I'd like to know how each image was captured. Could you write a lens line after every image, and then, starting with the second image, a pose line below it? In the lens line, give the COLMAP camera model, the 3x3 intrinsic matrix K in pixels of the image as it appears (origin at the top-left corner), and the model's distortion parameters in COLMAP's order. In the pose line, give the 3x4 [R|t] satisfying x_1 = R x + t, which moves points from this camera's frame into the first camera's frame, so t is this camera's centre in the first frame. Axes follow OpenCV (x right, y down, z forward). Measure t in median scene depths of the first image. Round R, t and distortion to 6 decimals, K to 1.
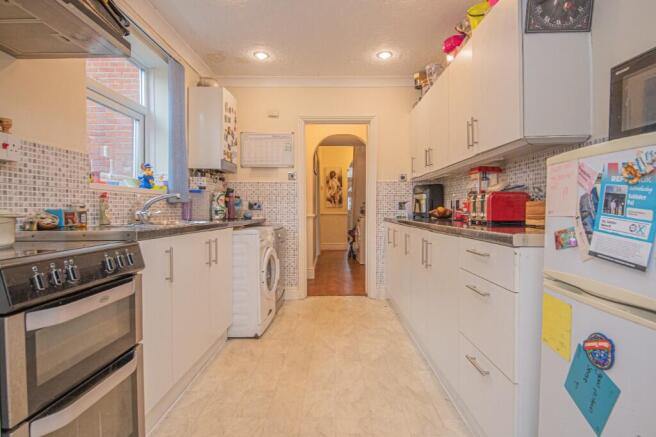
lens RADIAL K [[354.5, 0, 329.0], [0, 354.5, 216.9], [0, 0, 1]] dist [0.000582, 0.000145]
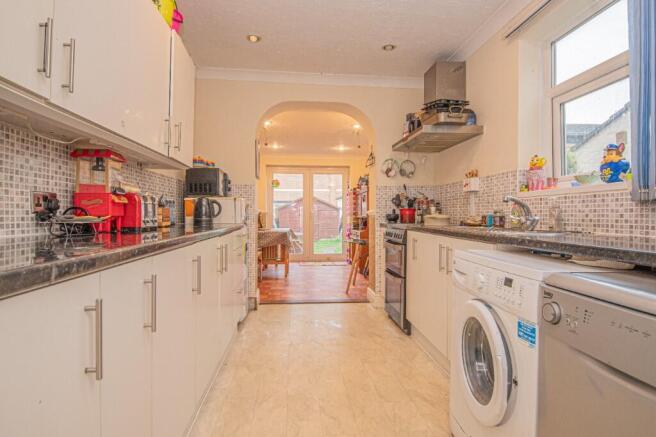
lens RADIAL K [[354.5, 0, 330.0], [0, 354.5, 215.7], [0, 0, 1]] dist [0.000582, 0.000145]
pose [[-0.993262, -0.001903, -0.115878, 0.092836], [-0.004916, 0.999657, 0.025715, -0.042588], [0.115789, 0.026112, -0.992931, 1.953878]]
